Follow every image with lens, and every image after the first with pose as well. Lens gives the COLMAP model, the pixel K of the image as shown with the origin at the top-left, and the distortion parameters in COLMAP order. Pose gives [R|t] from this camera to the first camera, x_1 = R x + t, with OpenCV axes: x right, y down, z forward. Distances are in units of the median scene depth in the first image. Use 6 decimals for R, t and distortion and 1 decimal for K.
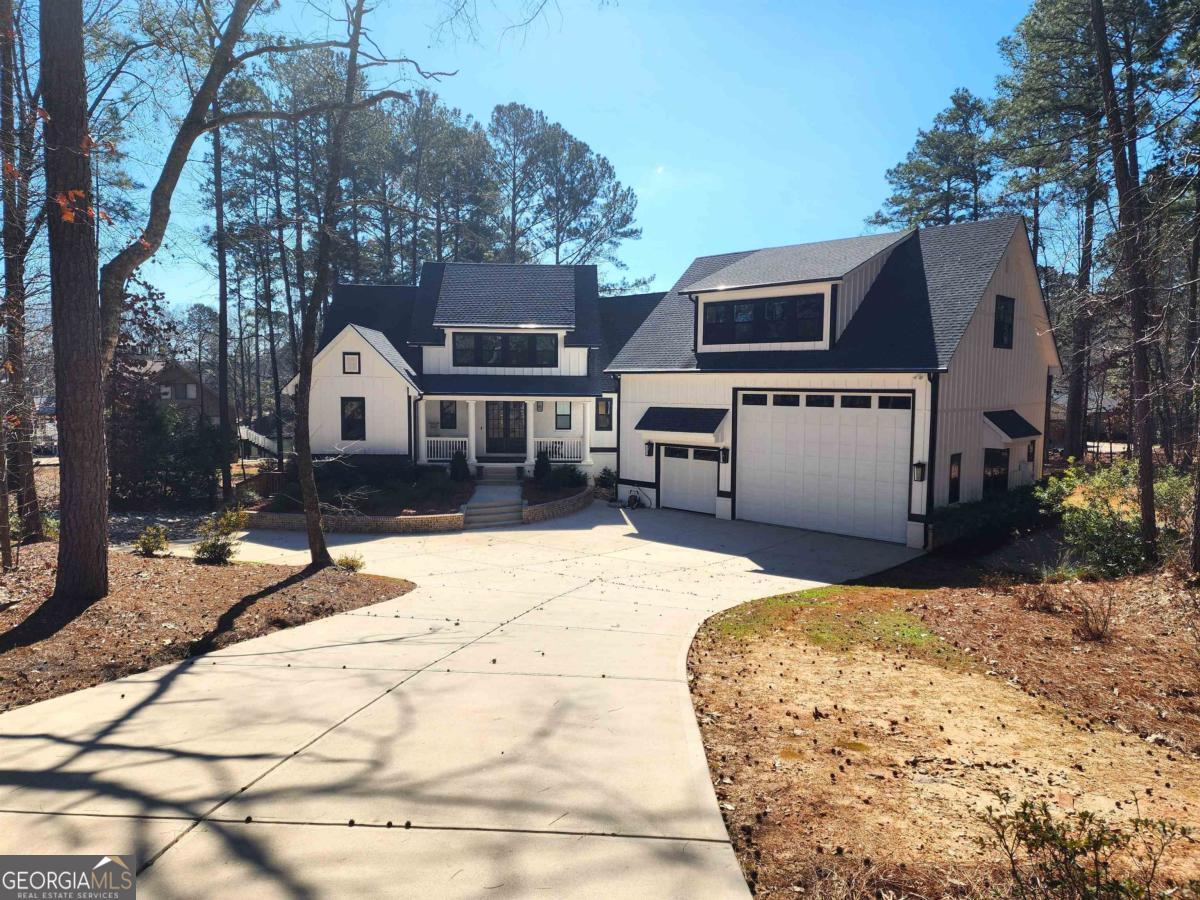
lens RADIAL K [[803.7, 0, 600.0], [0, 803.7, 450.0], [0, 0, 1]] dist [0.081520, -0.074836]
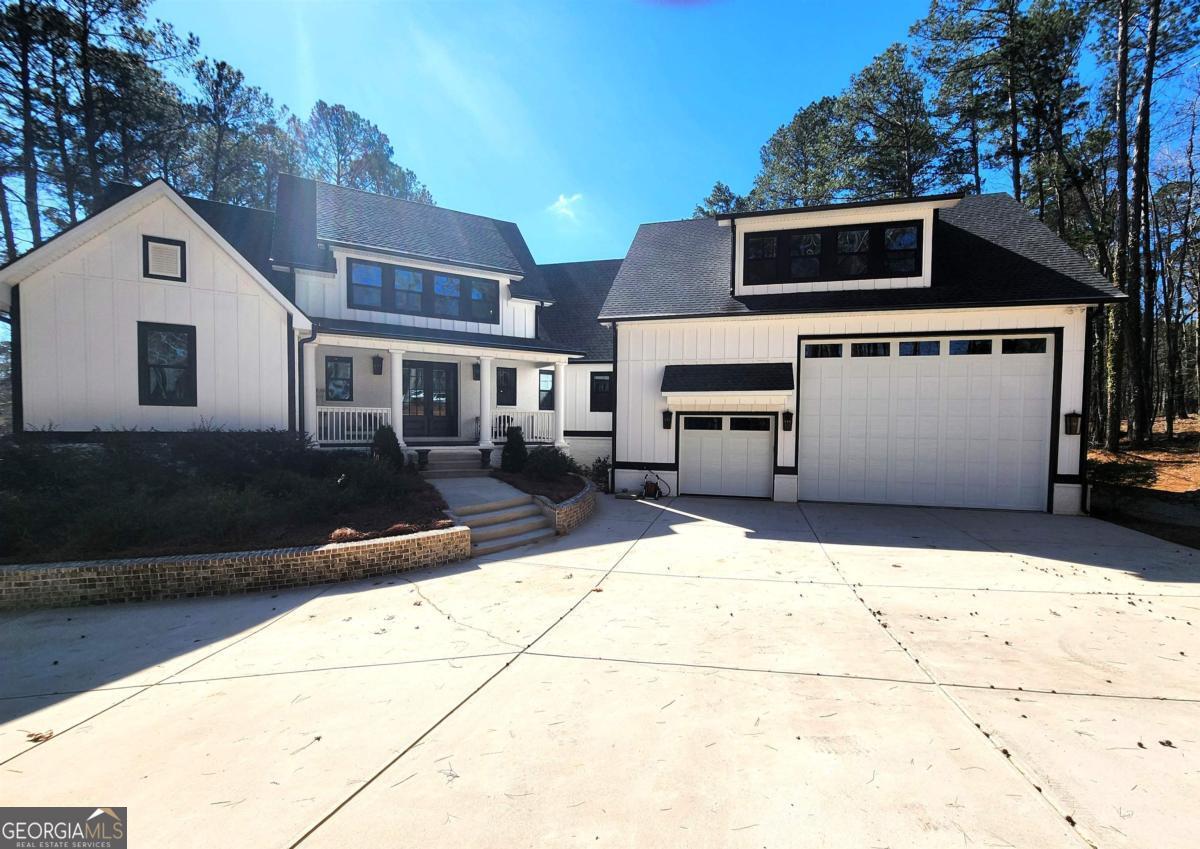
lens RADIAL K [[535.1, 0, 636.7], [0, 535.1, 430.2], [0, 0, 1]] dist [-0.002323, -0.000050]
pose [[0.874280, -0.008008, 0.485356, -0.206554], [0.040666, 0.997557, -0.056794, 0.035456], [-0.483716, 0.069391, 0.872470, 0.553773]]
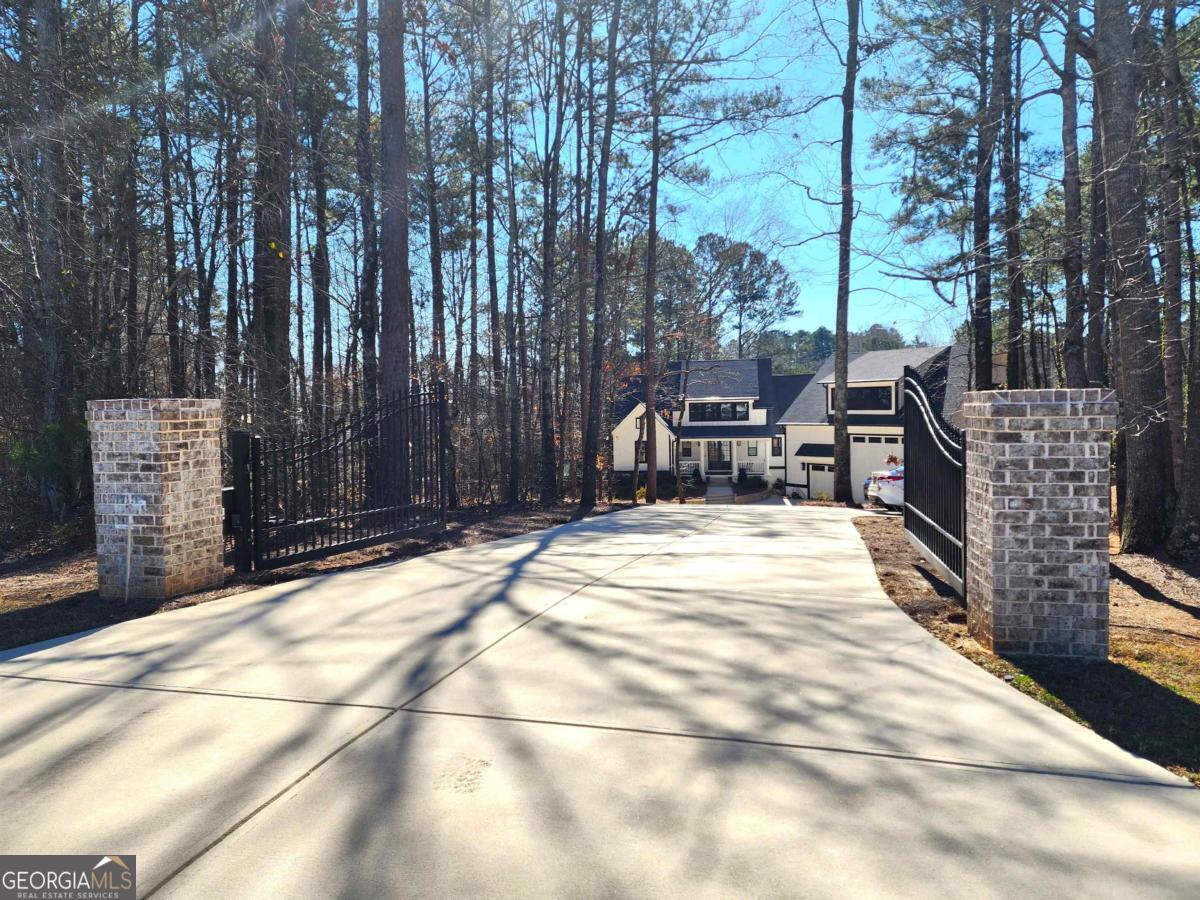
lens RADIAL K [[803.7, 0, 600.0], [0, 803.7, 450.0], [0, 0, 1]] dist [0.081520, -0.074836]
pose [[0.977481, -0.016079, -0.210412, -0.001771], [0.010030, 0.999506, -0.029783, 0.010992], [0.210787, 0.027002, 0.977159, -0.864930]]
